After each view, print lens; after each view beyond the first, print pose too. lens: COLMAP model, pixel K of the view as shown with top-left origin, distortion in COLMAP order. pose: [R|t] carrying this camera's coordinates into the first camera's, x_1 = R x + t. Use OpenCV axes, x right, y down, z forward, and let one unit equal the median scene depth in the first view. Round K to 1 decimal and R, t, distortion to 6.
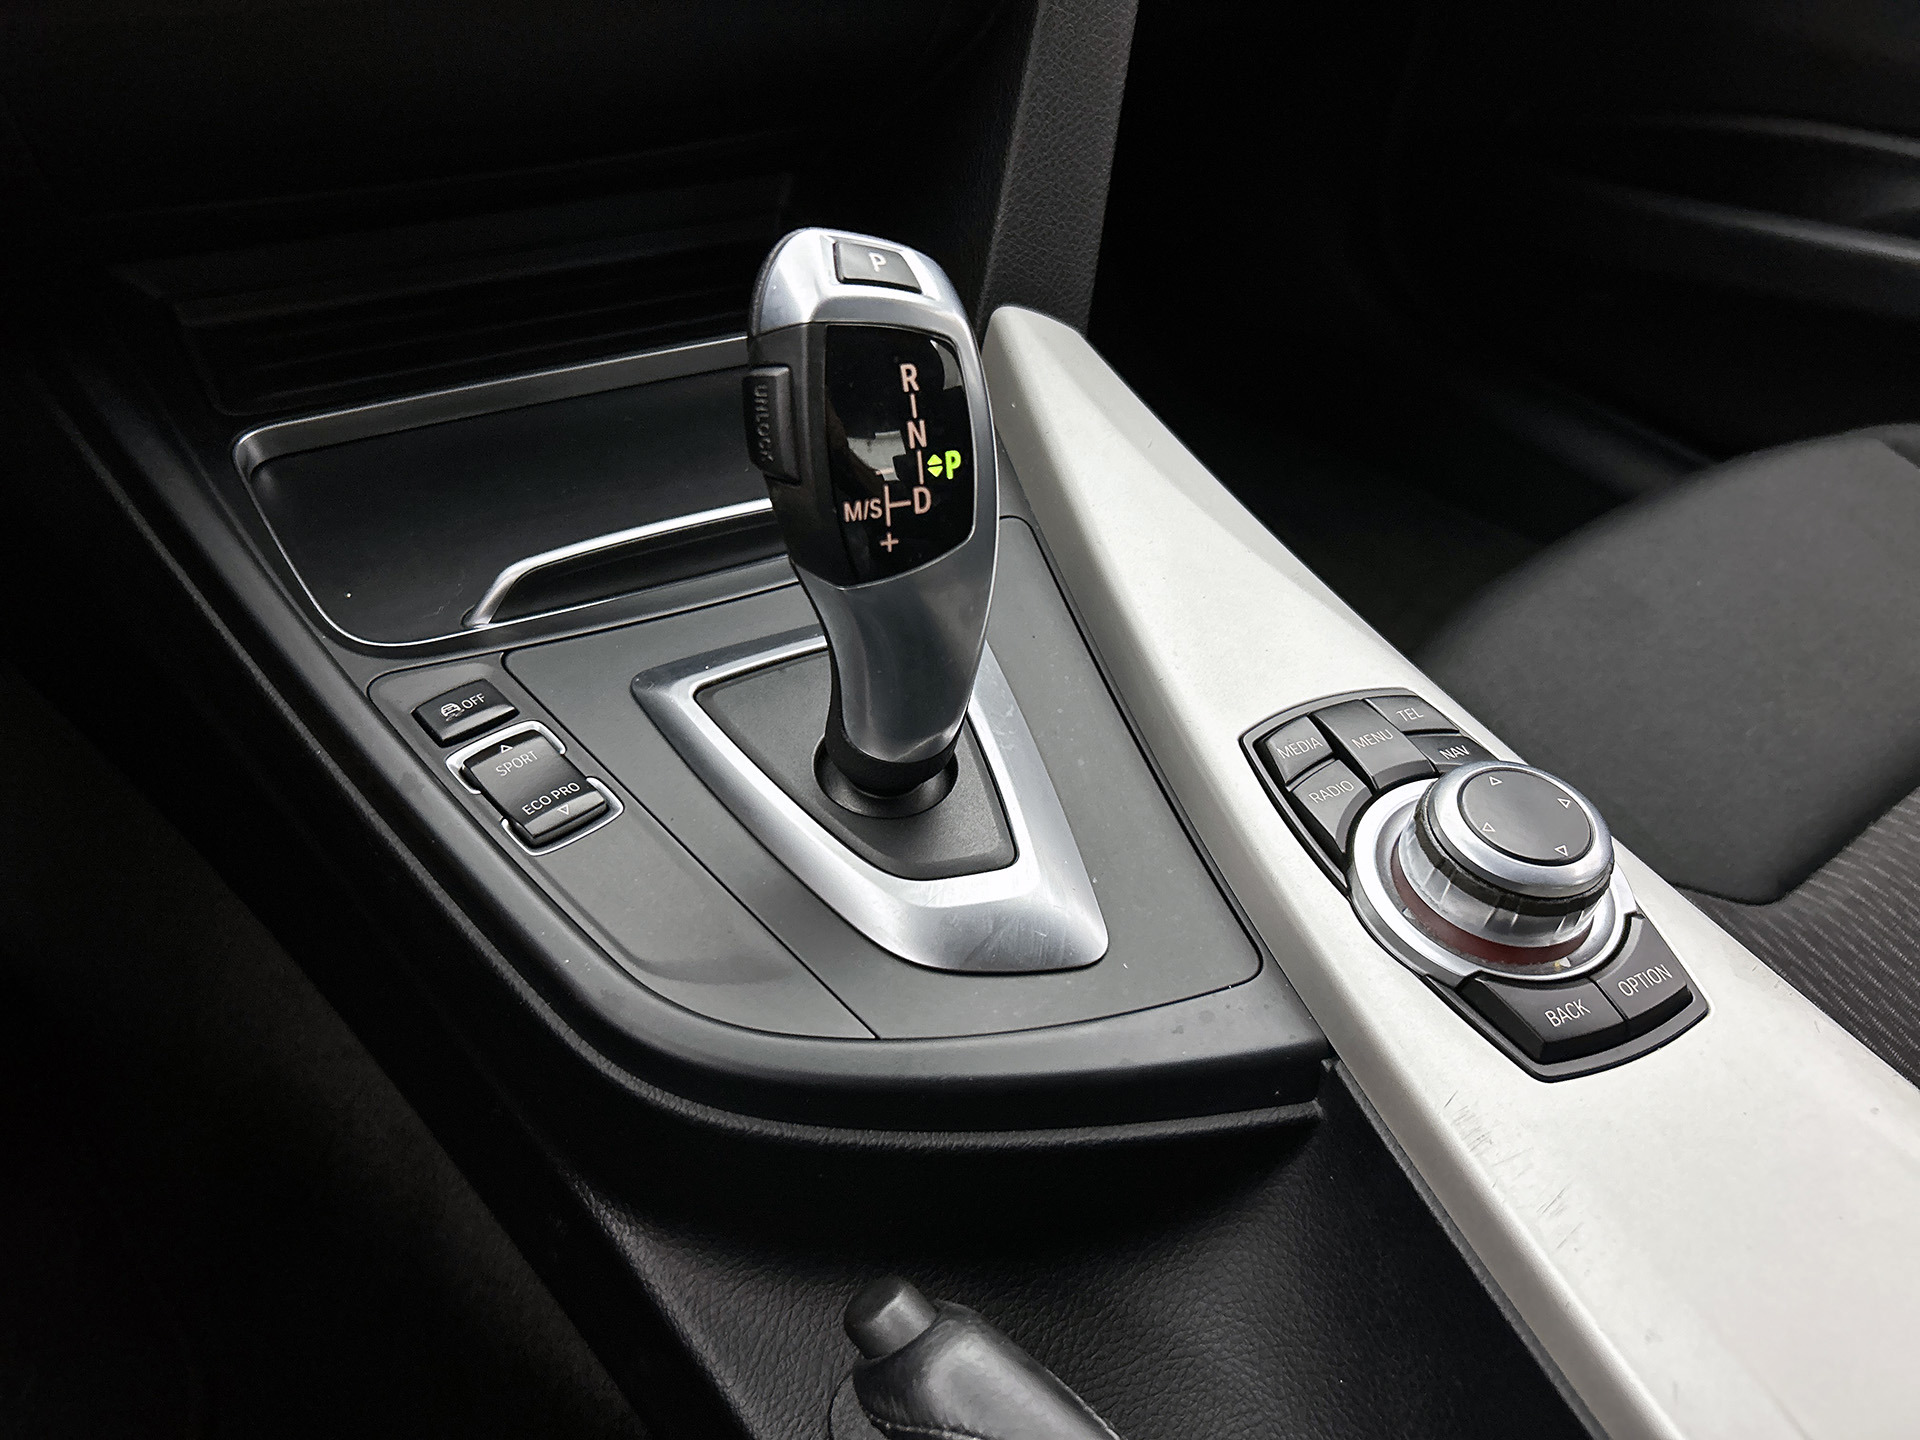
lens RADIAL K [[1439.2, 0, 984.0], [0, 1439.2, 750.3], [0, 0, 1]] dist [0.046007, -0.000509]
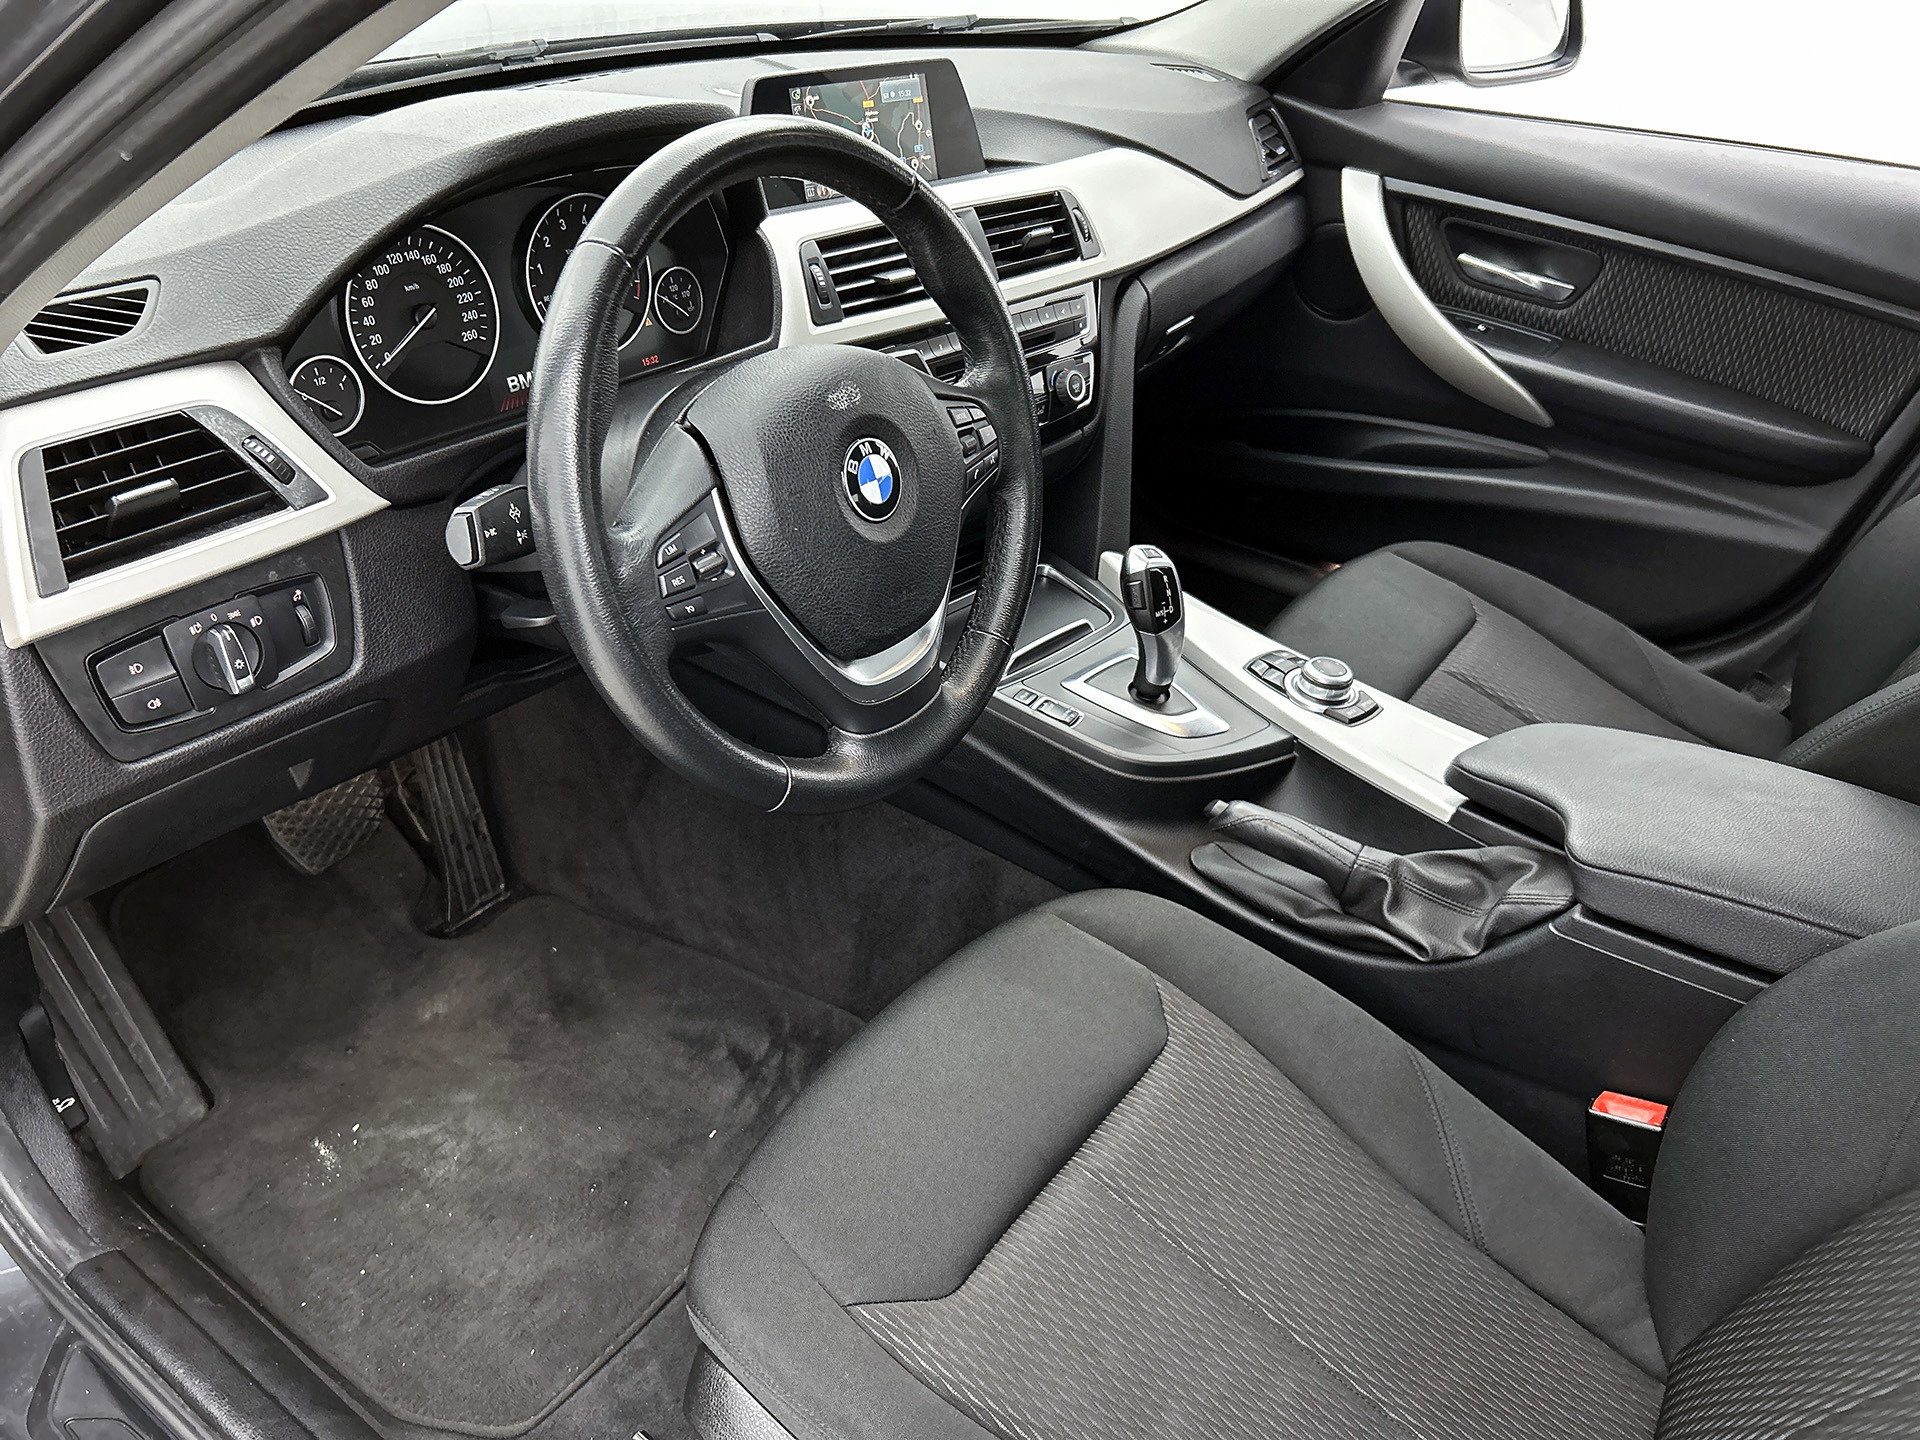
lens RADIAL K [[1439.2, 0, 977.2], [0, 1439.2, 729.9], [0, 0, 1]] dist [0.046007, -0.000509]
pose [[0.955766, -0.159702, 0.246996, -1.384435], [0.192525, 0.974546, -0.114870, 0.435601], [-0.222363, 0.157342, 0.962184, -2.270046]]
